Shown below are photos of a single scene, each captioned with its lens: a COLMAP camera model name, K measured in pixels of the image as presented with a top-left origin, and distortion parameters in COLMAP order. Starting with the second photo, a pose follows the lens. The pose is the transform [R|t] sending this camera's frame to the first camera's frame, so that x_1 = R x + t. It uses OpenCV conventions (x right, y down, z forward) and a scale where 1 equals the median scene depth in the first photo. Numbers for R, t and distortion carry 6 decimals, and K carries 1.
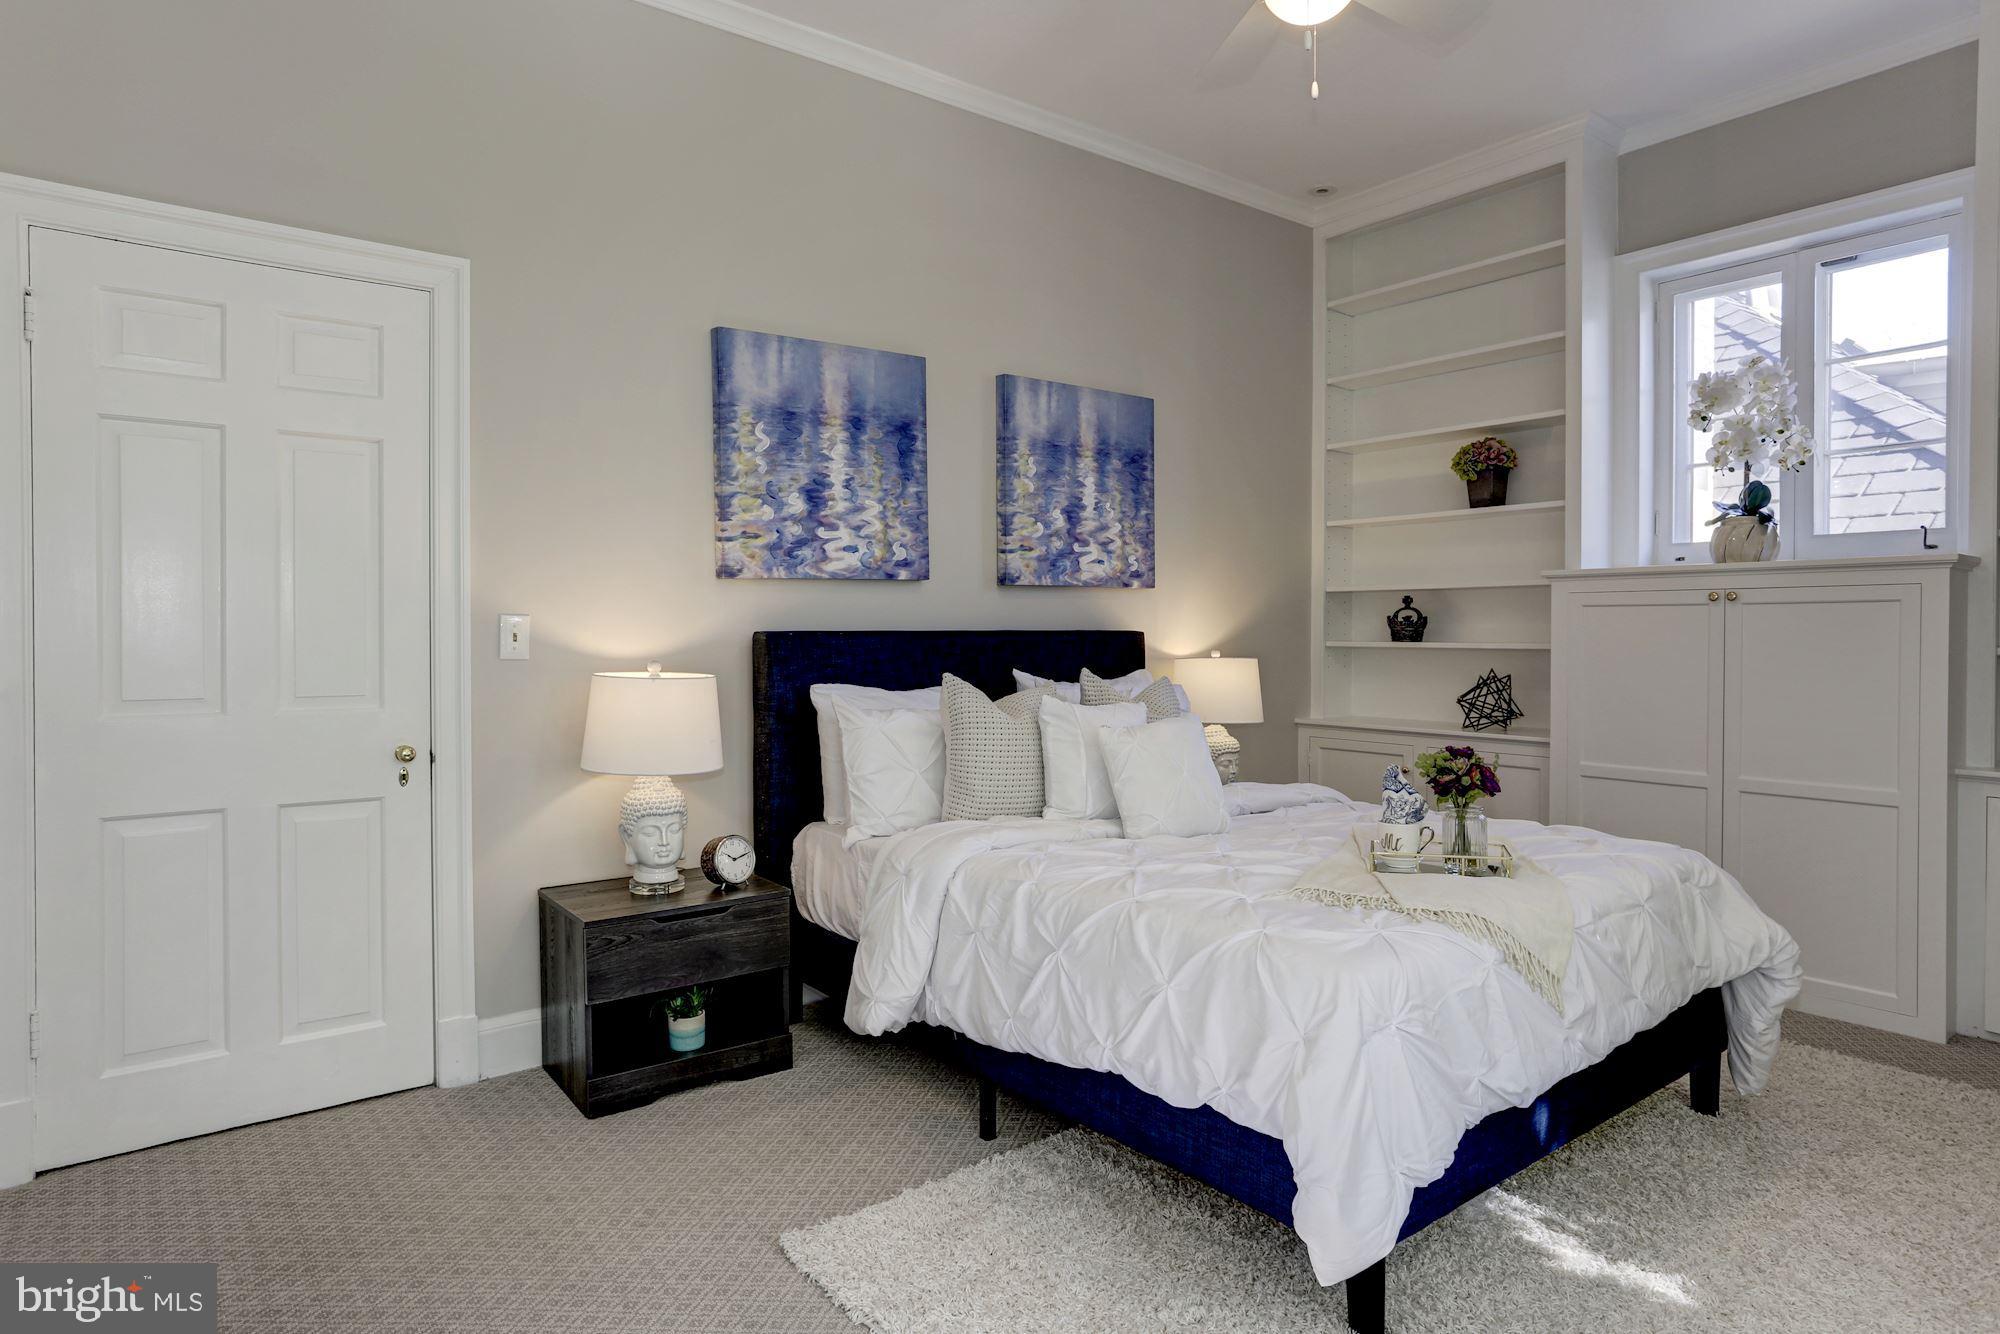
lens RADIAL K [[1170.2, 0, 999.2], [0, 1170.2, 642.2], [0, 0, 1]] dist [0.001651, -0.000160]
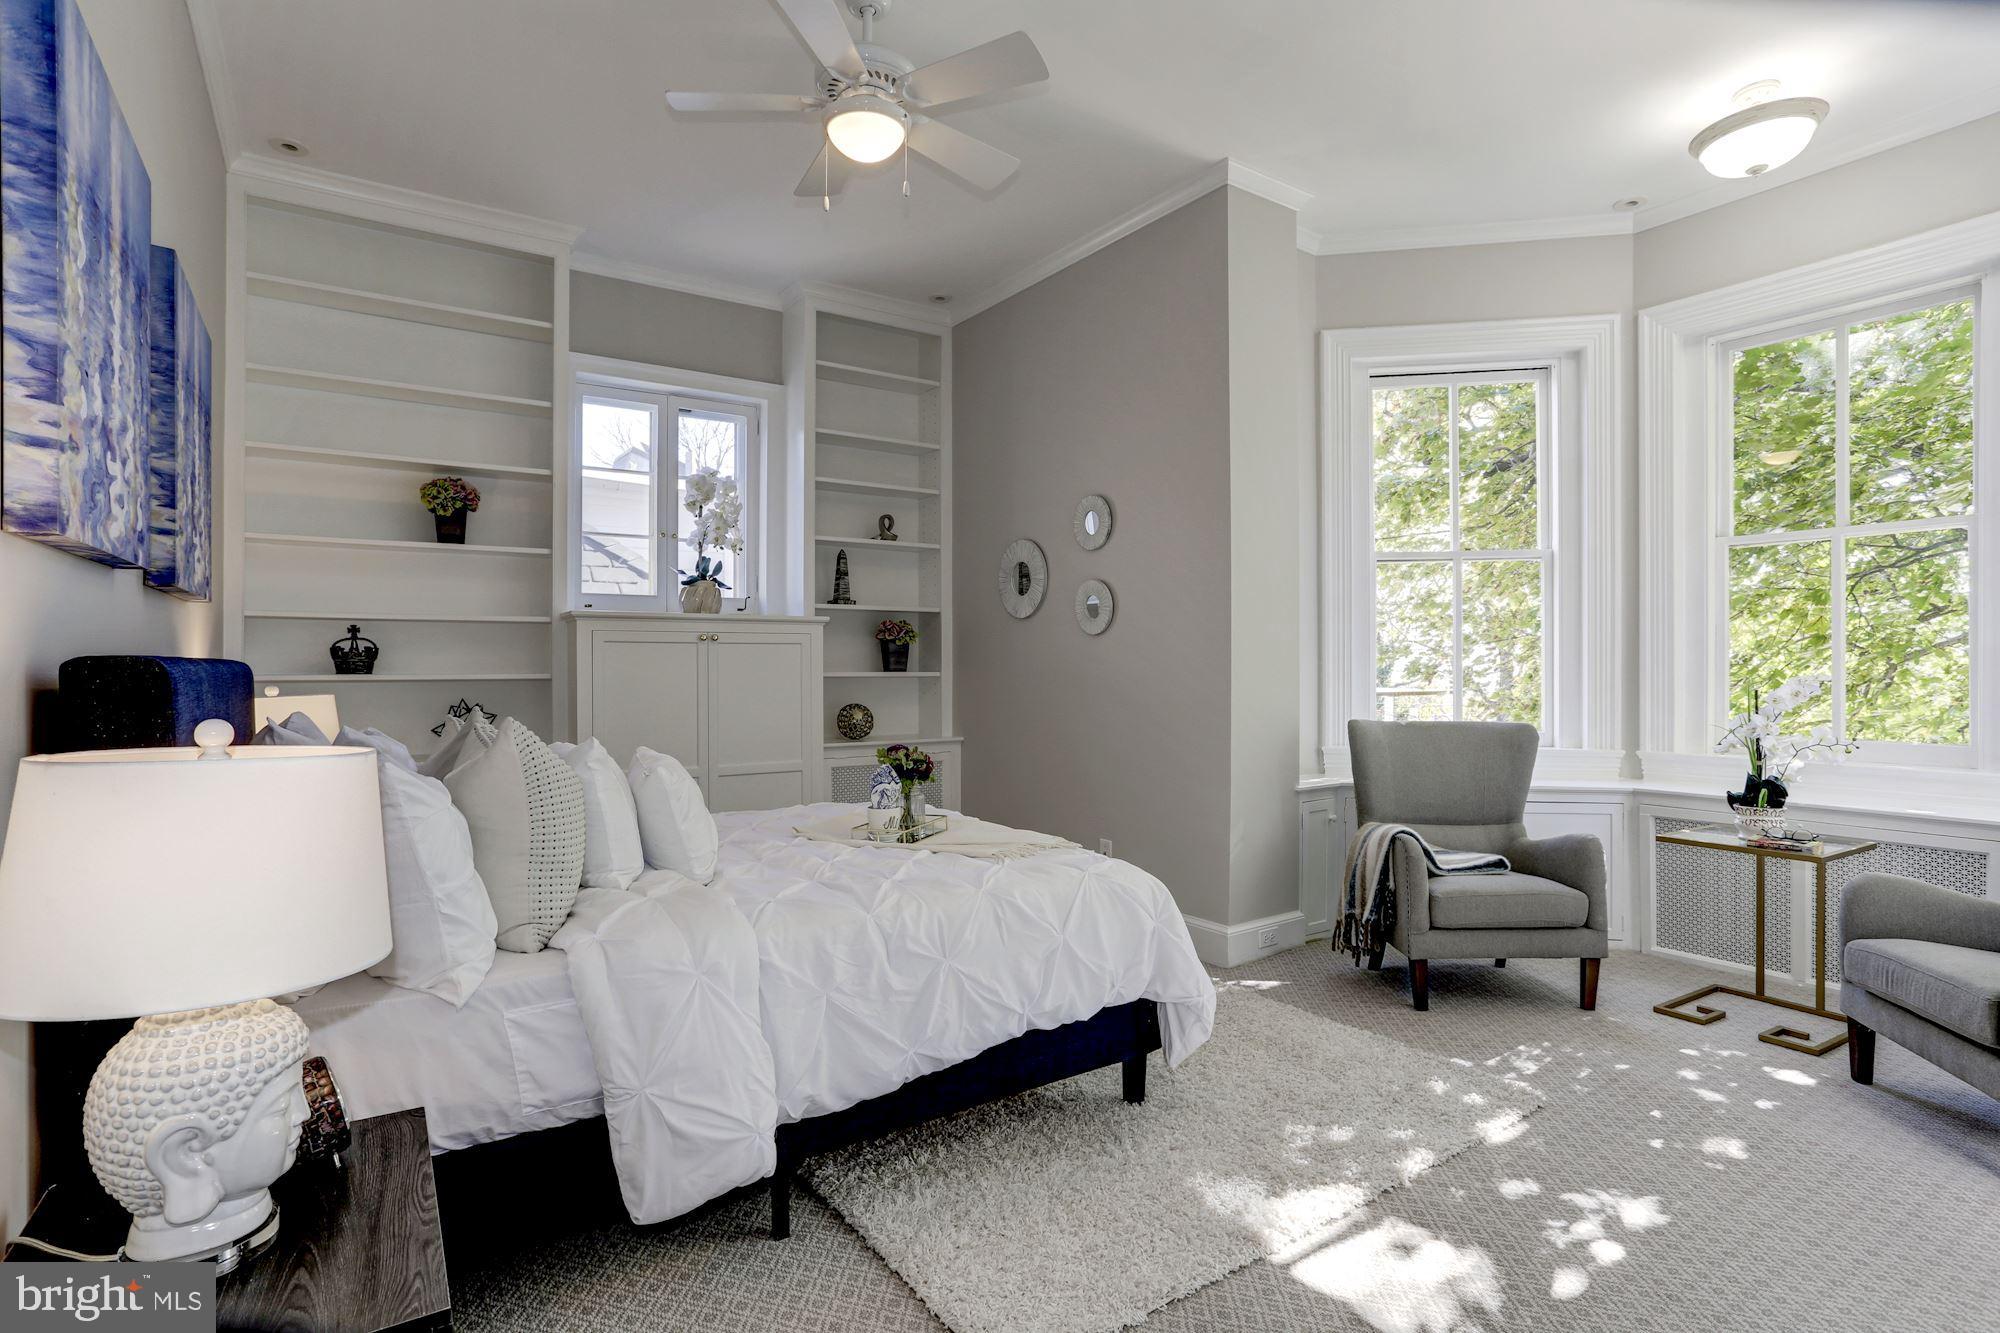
lens RADIAL K [[997.4, 0, 1000.0], [0, 997.4, 666.5], [0, 0, 1]] dist [0.000162, 0.000256]
pose [[0.079065, 0.000025, 0.996869, -0.485702], [0.010322, 0.999946, -0.000844, -0.000384], [-0.996816, 0.010357, 0.079060, 0.505372]]
